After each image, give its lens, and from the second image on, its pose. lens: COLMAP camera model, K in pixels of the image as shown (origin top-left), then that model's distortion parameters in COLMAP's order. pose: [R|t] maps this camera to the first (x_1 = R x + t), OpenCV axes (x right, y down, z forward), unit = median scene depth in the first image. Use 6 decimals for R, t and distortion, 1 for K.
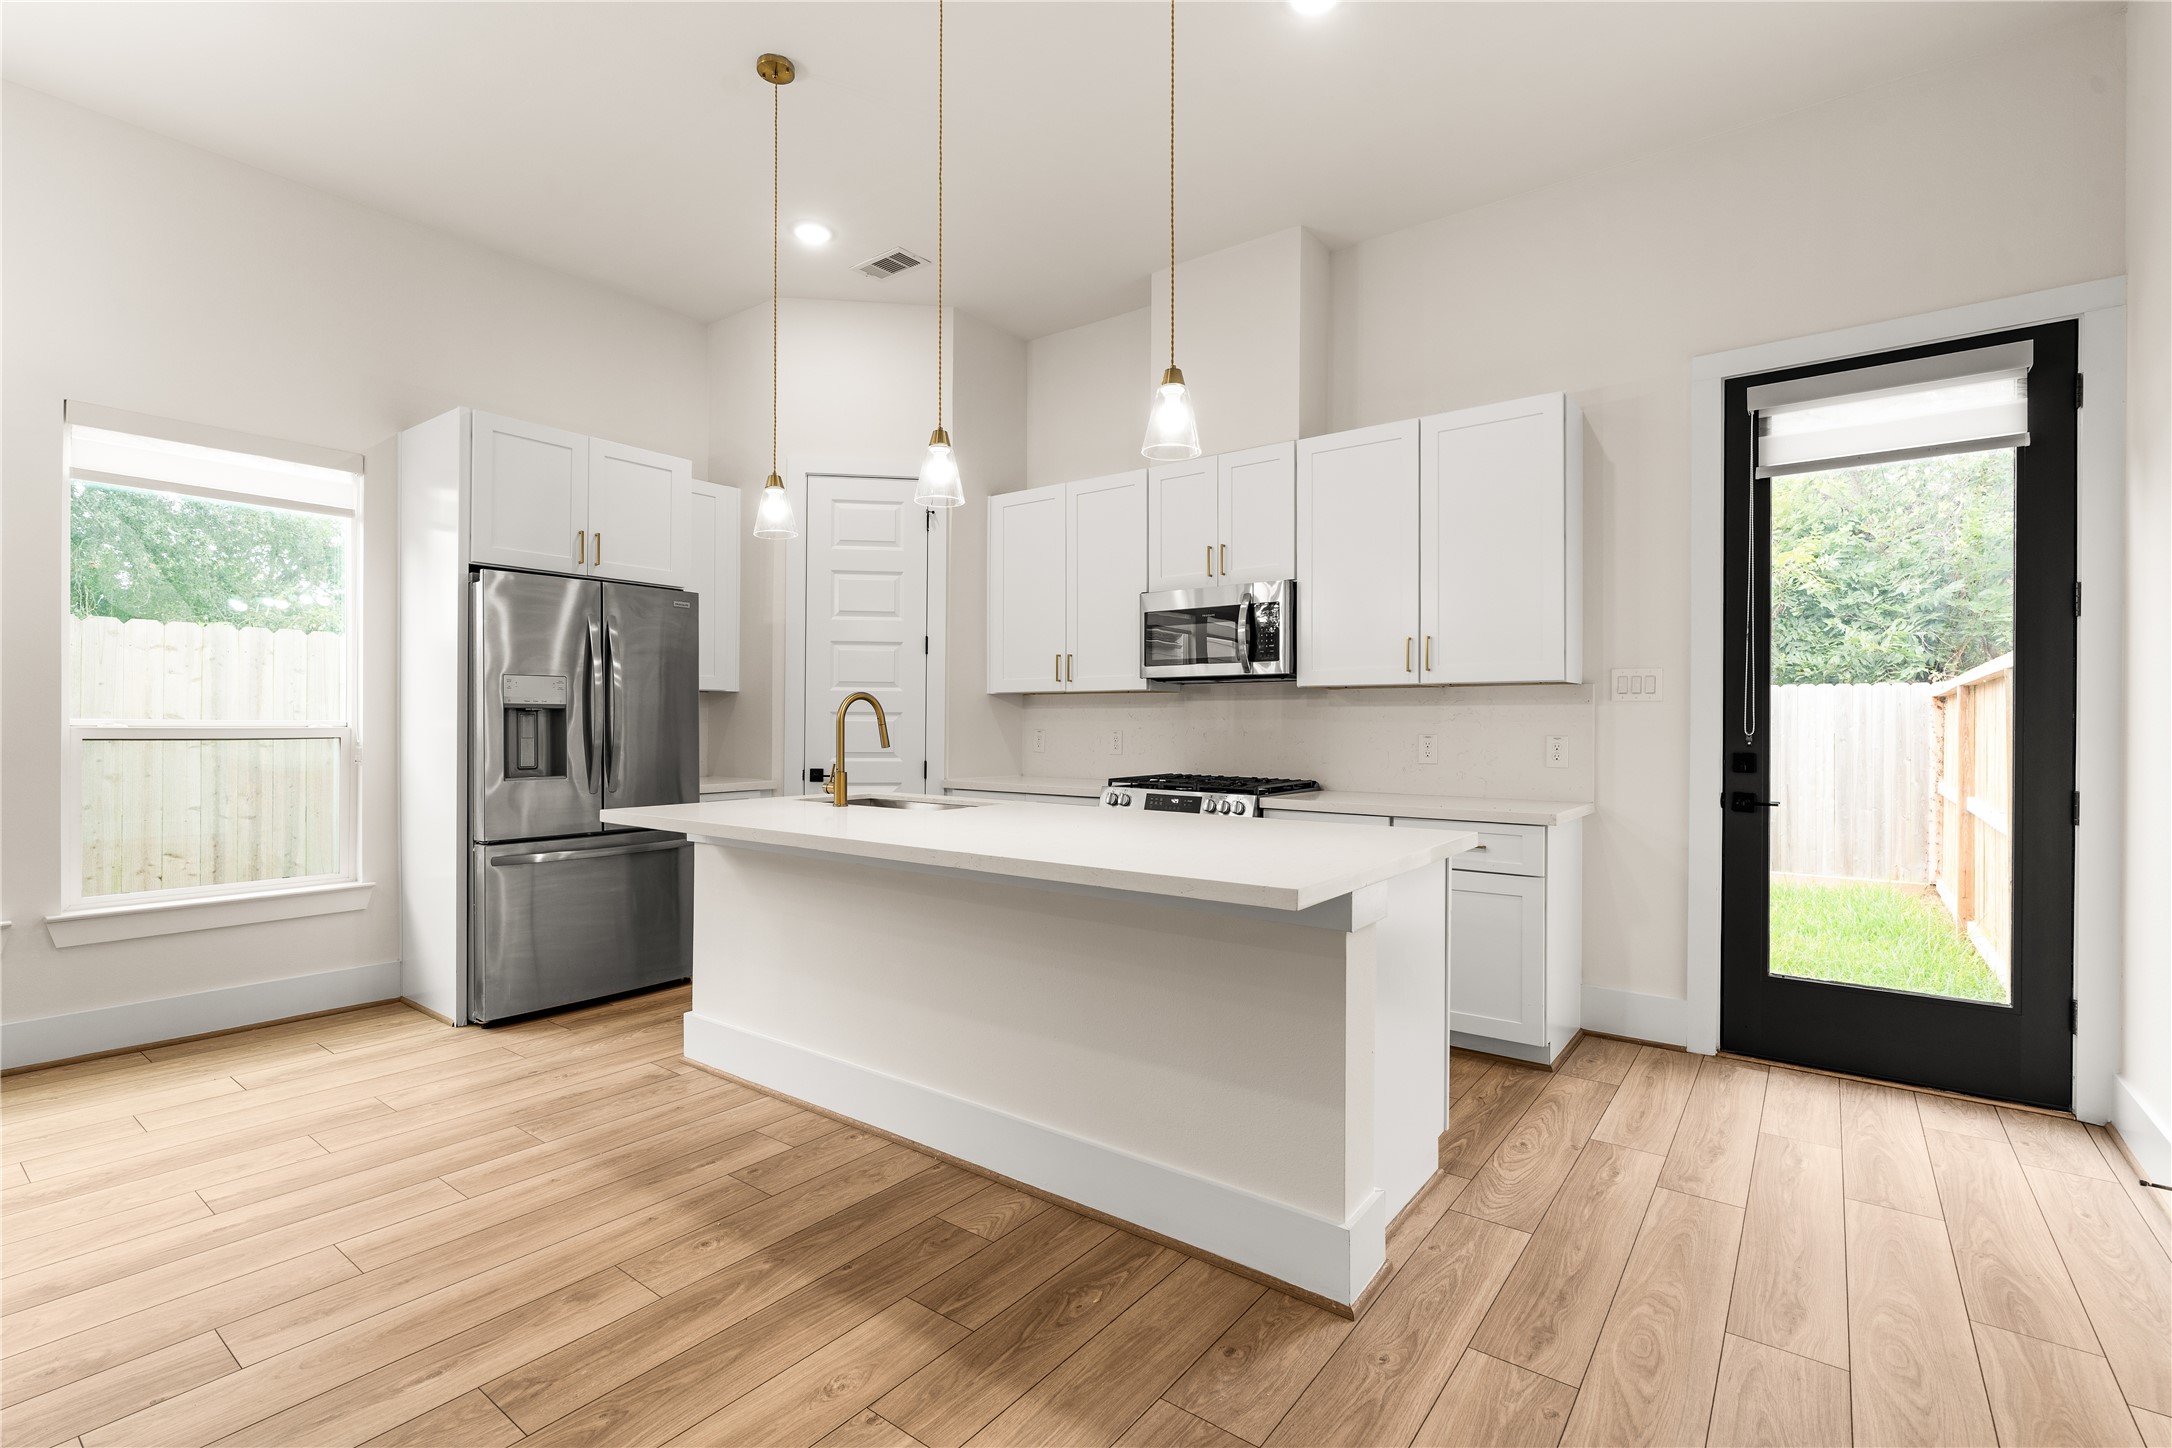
lens RADIAL K [[977.5, 0, 1083.5], [0, 977.5, 729.0], [0, 0, 1]] dist [-0.008625, 0.003420]
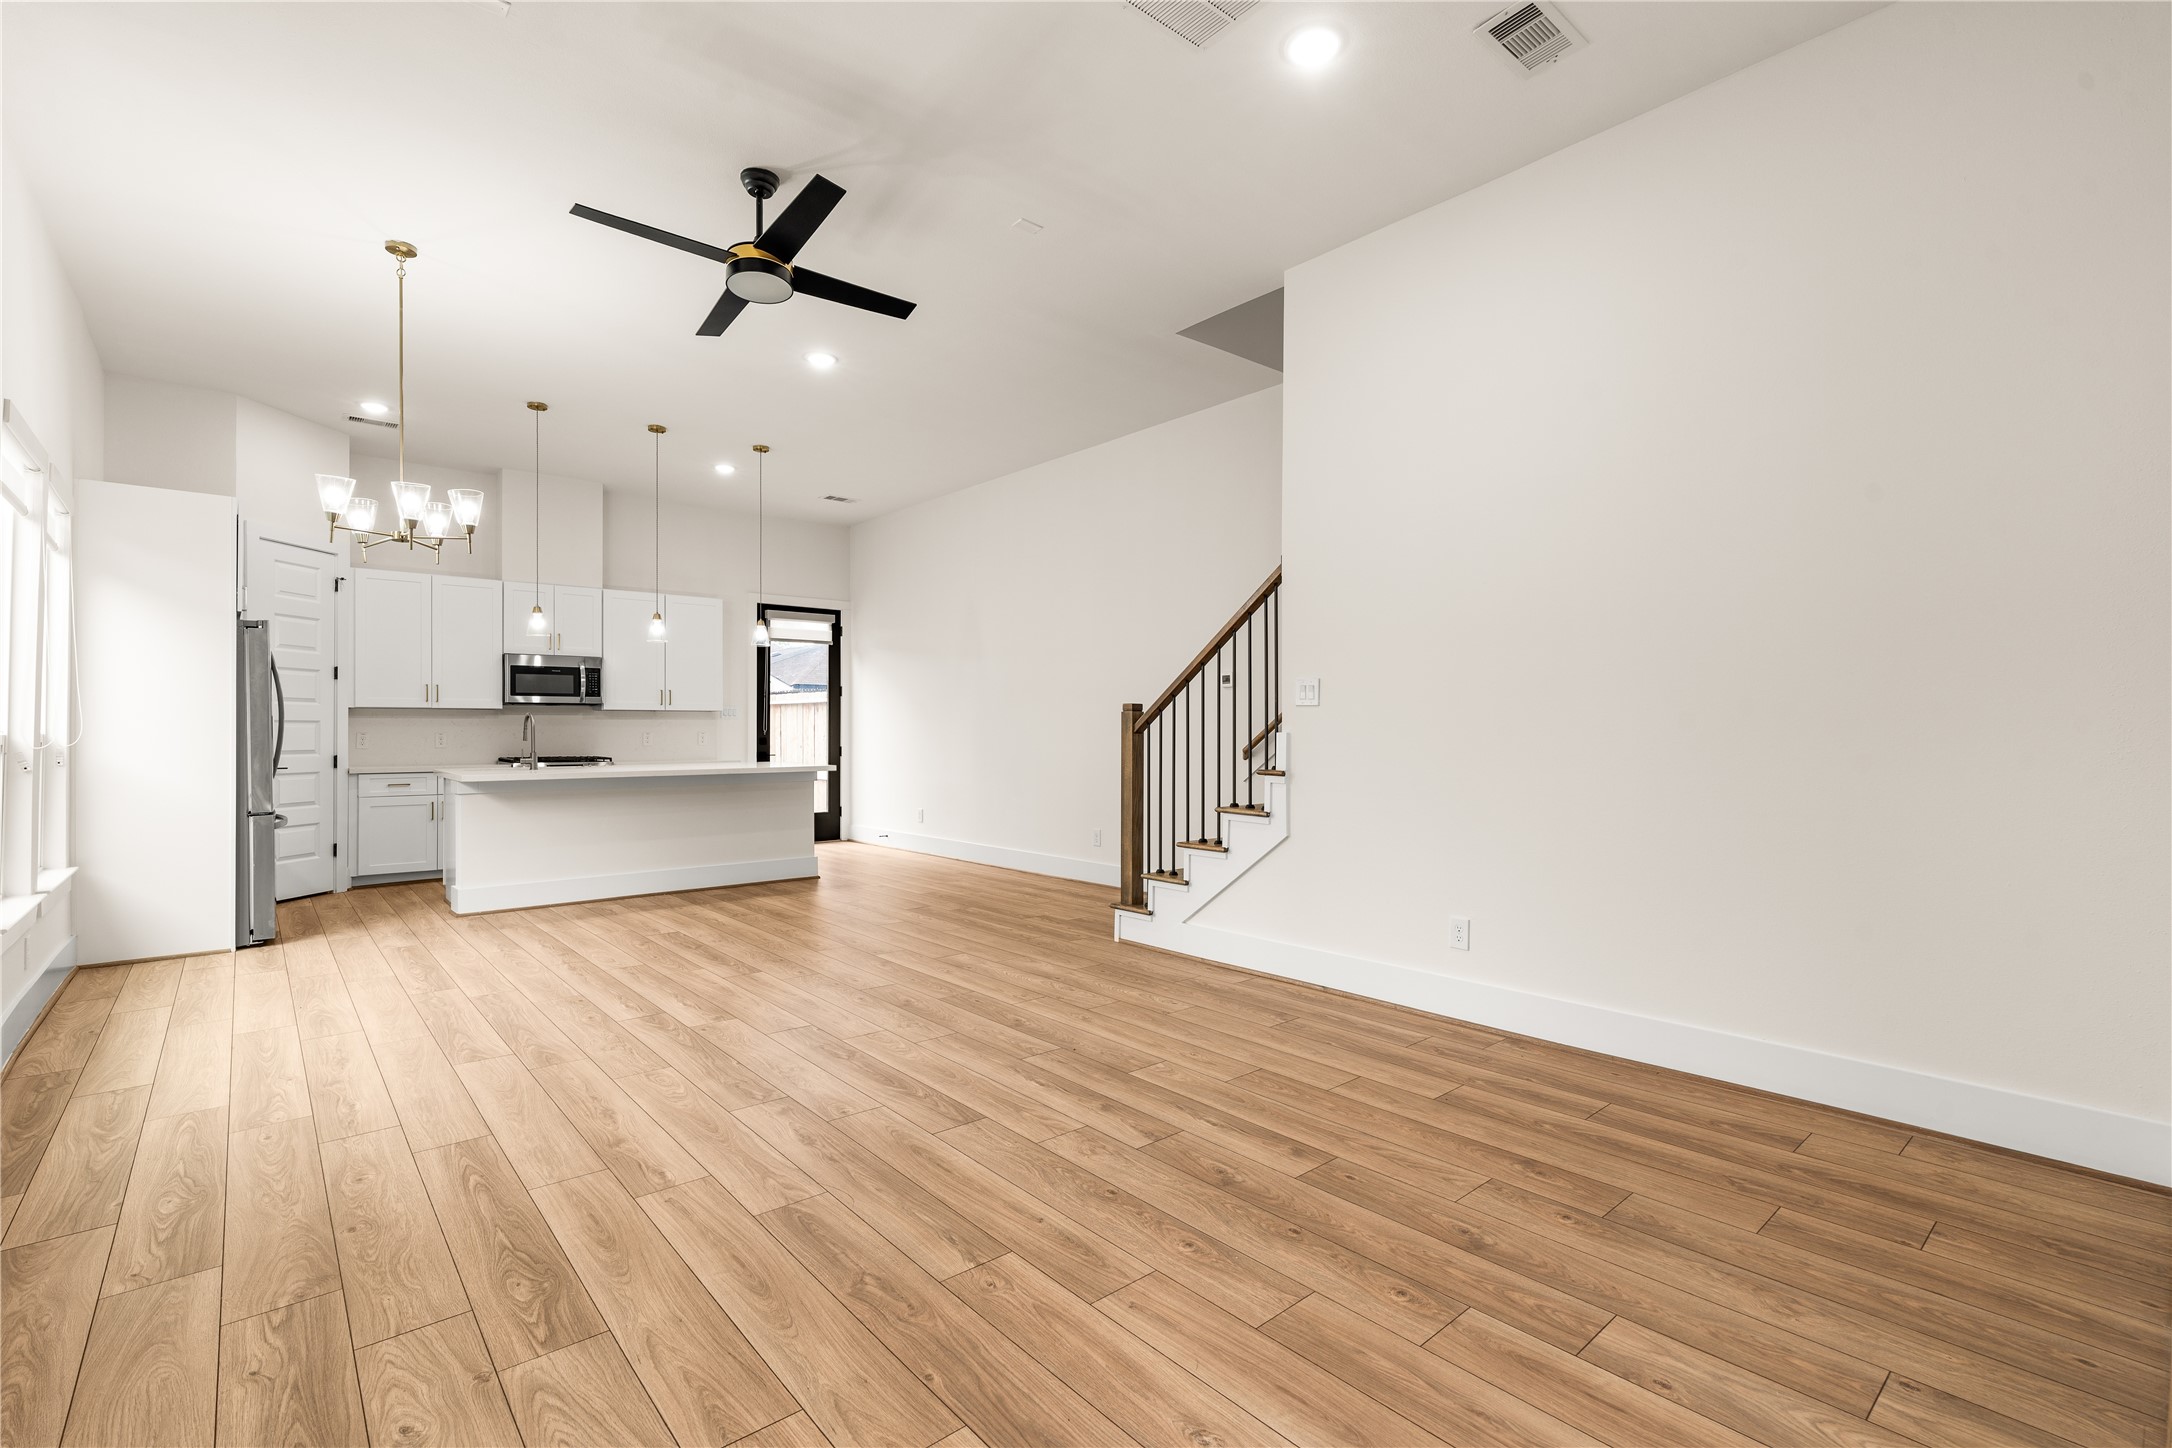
lens RADIAL K [[977.5, 0, 1092.2], [0, 977.5, 722.8], [0, 0, 1]] dist [-0.008625, 0.003420]
pose [[0.196738, 0.001631, 0.980455, -1.911209], [0.008070, 0.999962, -0.003283, -0.000760], [-0.980423, 0.008559, 0.196718, -0.489235]]
